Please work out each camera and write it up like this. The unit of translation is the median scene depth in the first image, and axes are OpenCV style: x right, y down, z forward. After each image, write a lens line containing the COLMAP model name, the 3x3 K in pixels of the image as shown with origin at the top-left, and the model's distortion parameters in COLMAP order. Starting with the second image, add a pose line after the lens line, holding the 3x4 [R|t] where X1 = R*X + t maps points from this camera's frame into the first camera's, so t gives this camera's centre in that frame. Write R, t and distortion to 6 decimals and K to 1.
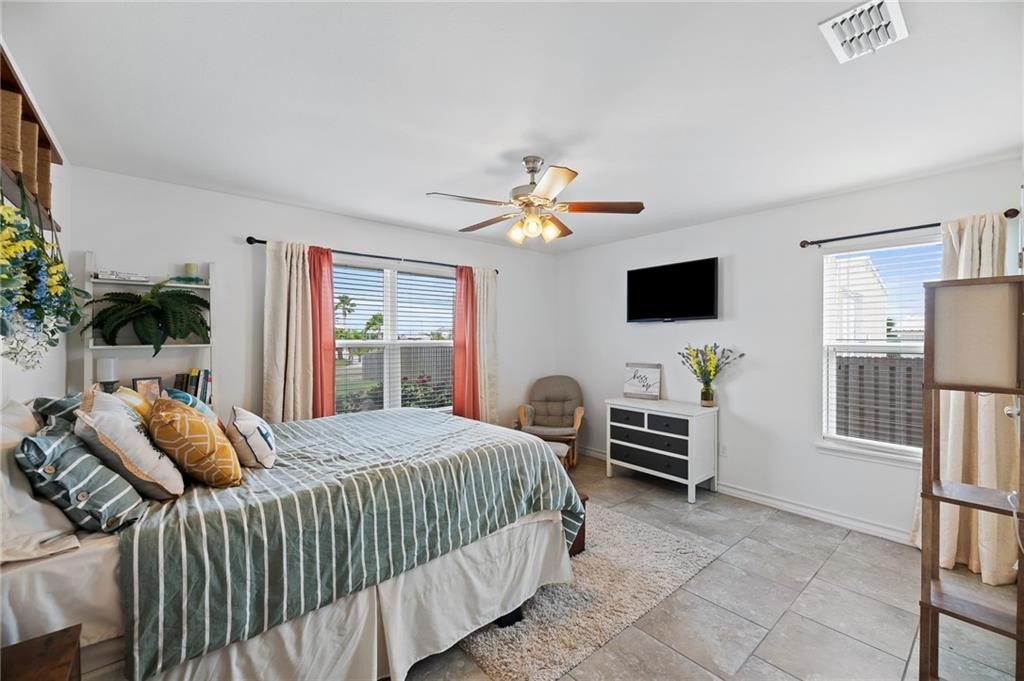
lens RADIAL K [[416.1, 0, 515.1], [0, 416.1, 339.8], [0, 0, 1]] dist [-0.002034, -0.000225]
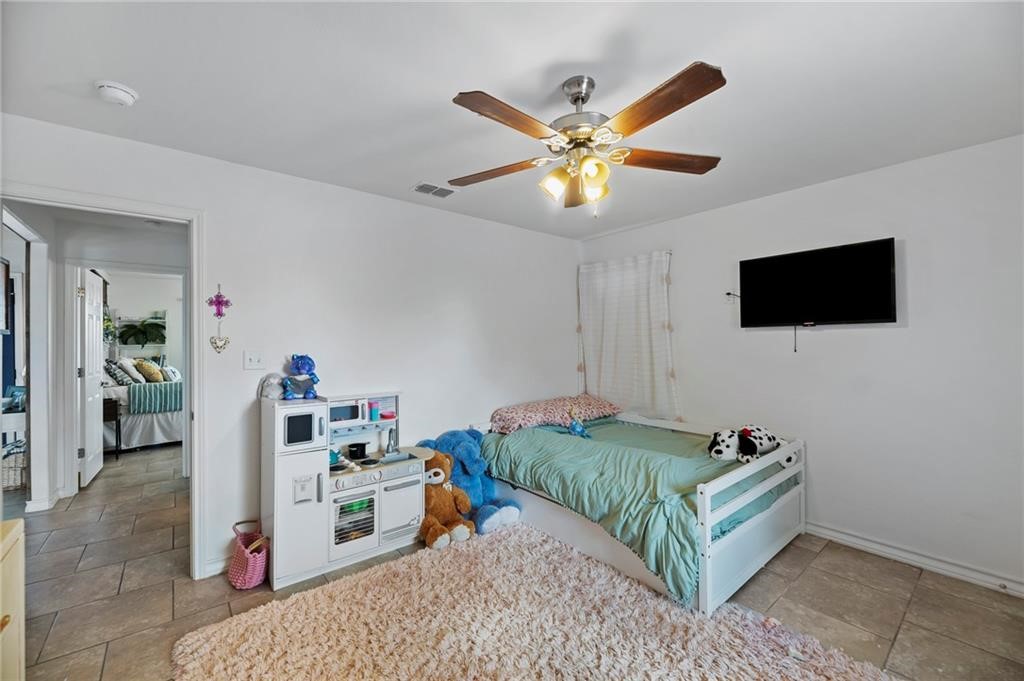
lens RADIAL K [[416.1, 0, 515.1], [0, 416.1, 339.8], [0, 0, 1]] dist [-0.002034, -0.000225]
pose [[0.999856, -0.005868, -0.015935, 1.436599], [0.005814, 0.999977, -0.003415, 0.004843], [0.015955, 0.003322, 0.999867, -1.487910]]
